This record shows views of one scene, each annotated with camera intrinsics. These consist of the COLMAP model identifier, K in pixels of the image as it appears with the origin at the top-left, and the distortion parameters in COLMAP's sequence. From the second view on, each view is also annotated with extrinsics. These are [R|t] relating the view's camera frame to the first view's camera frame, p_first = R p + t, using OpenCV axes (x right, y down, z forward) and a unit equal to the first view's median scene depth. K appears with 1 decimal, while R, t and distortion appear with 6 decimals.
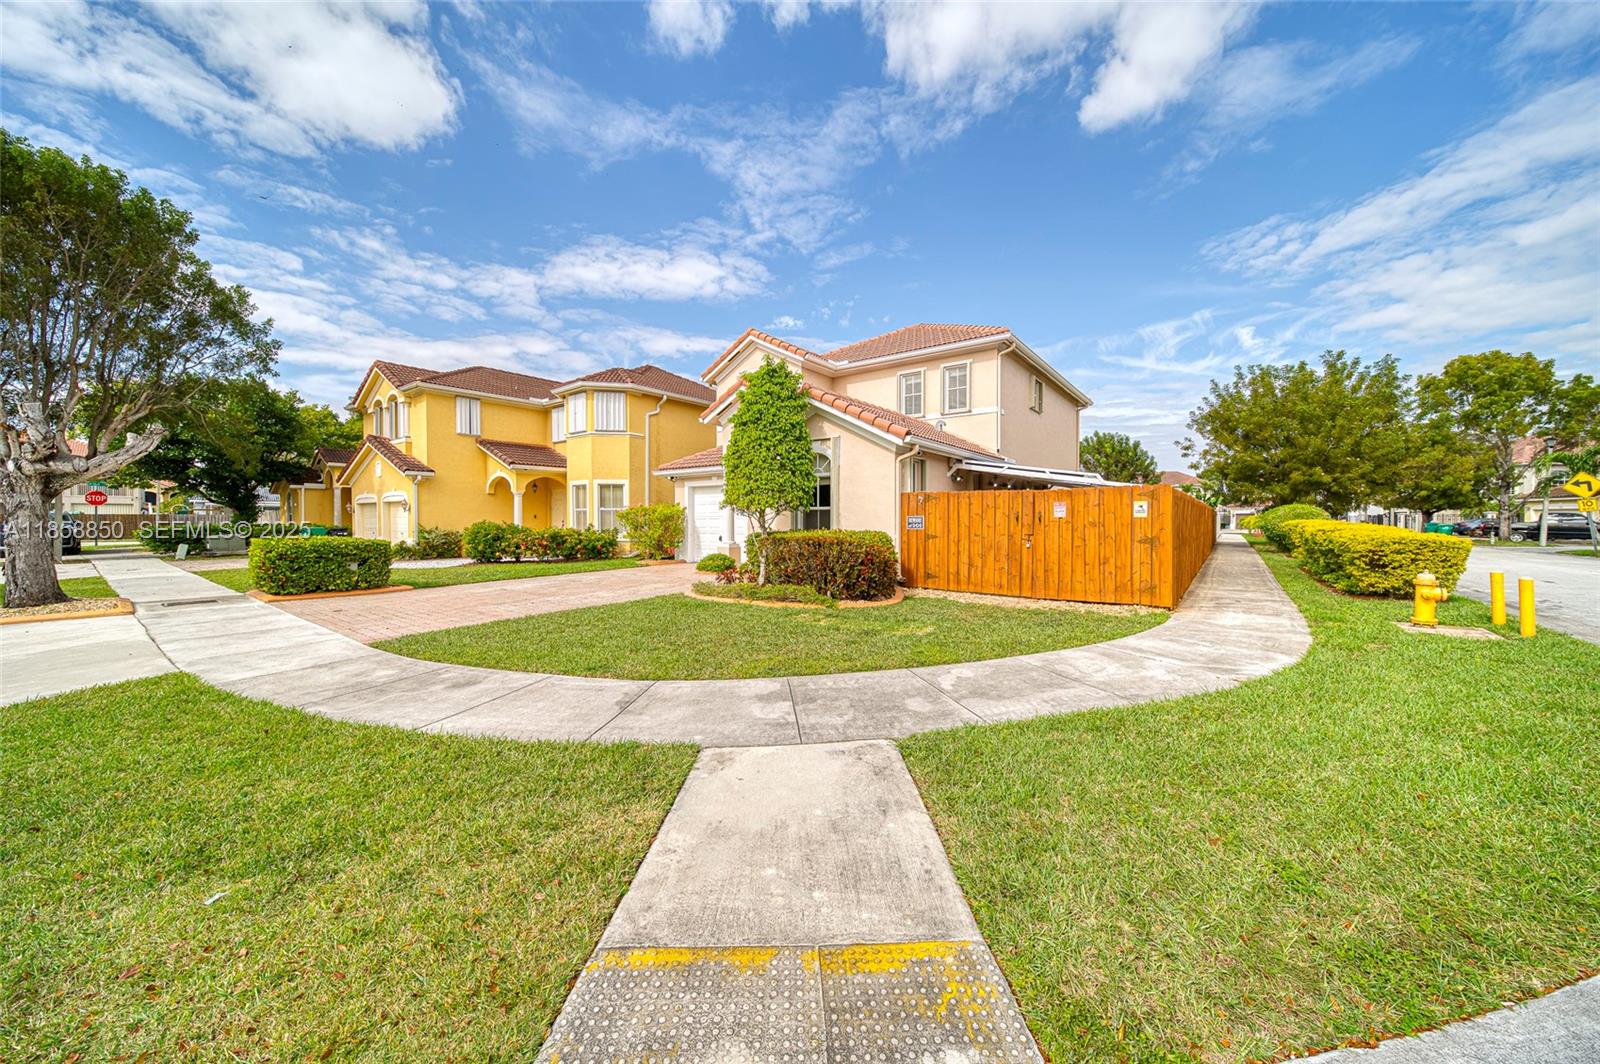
lens RADIAL K [[561.8, 0, 801.0], [0, 561.8, 528.0], [0, 0, 1]] dist [-0.000737, -0.000093]
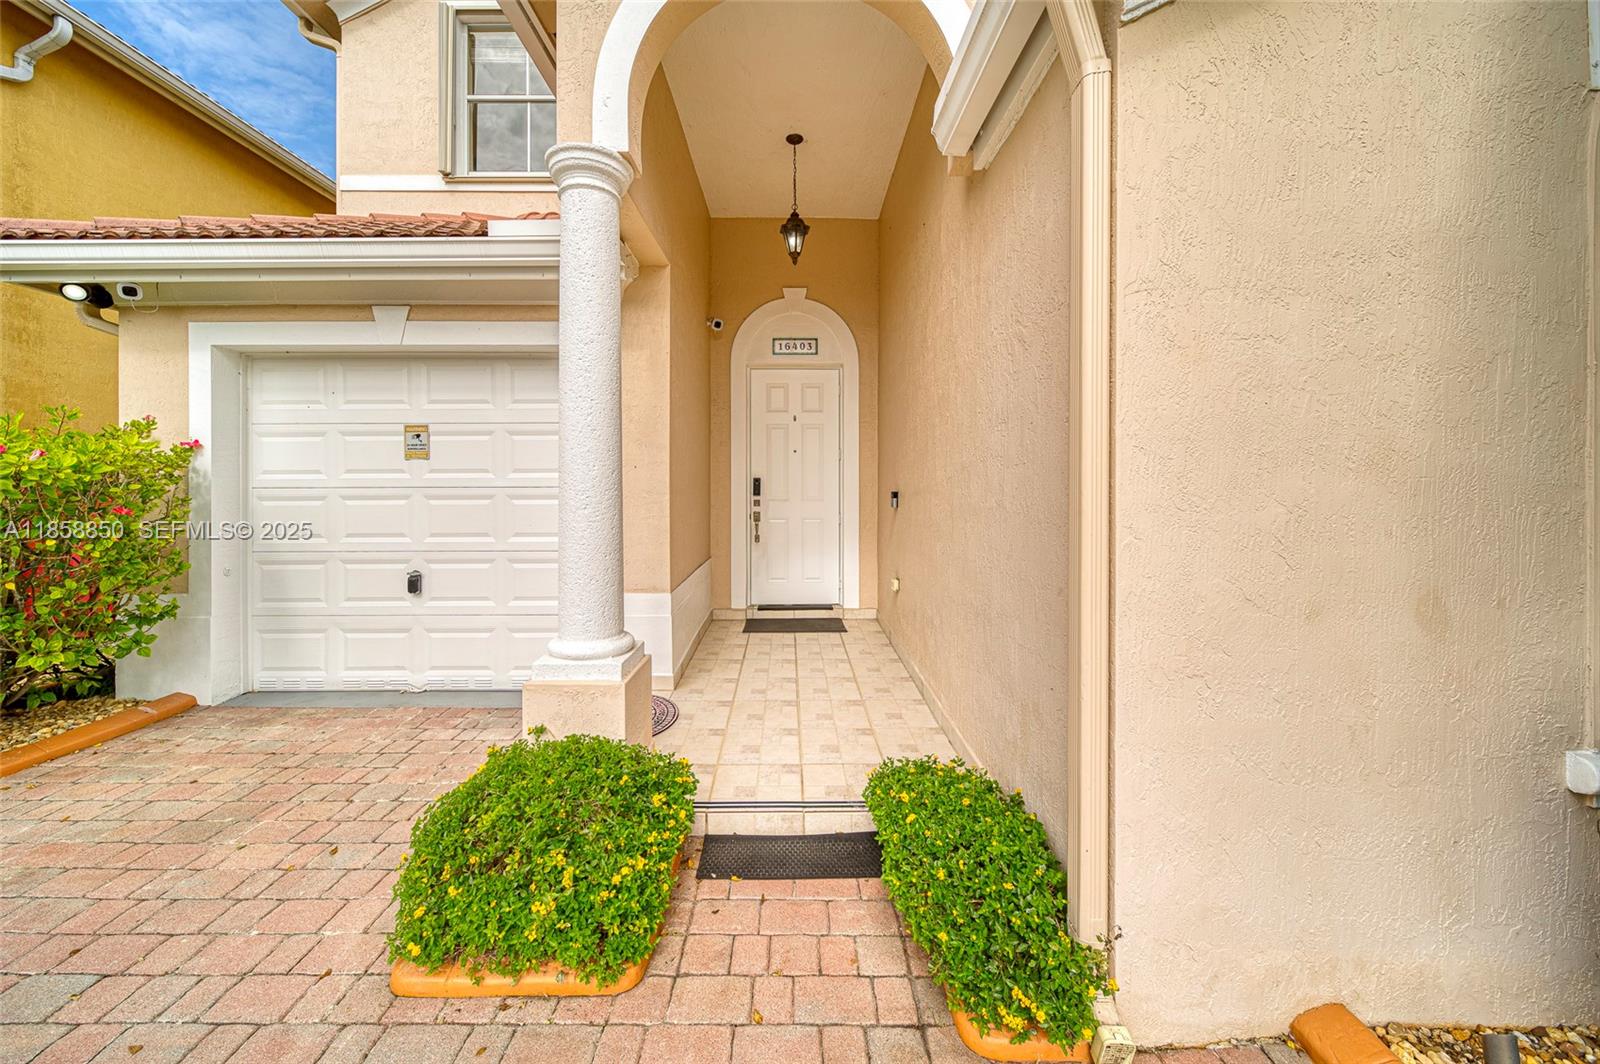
lens RADIAL K [[561.8, 0, 797.5], [0, 561.8, 528.6], [0, 0, 1]] dist [-0.000737, -0.000093]
pose [[0.793132, 0.002095, 0.609046, -0.154352], [0.003476, 0.999962, -0.007967, -0.002283], [-0.609040, 0.008435, 0.793095, 0.696519]]
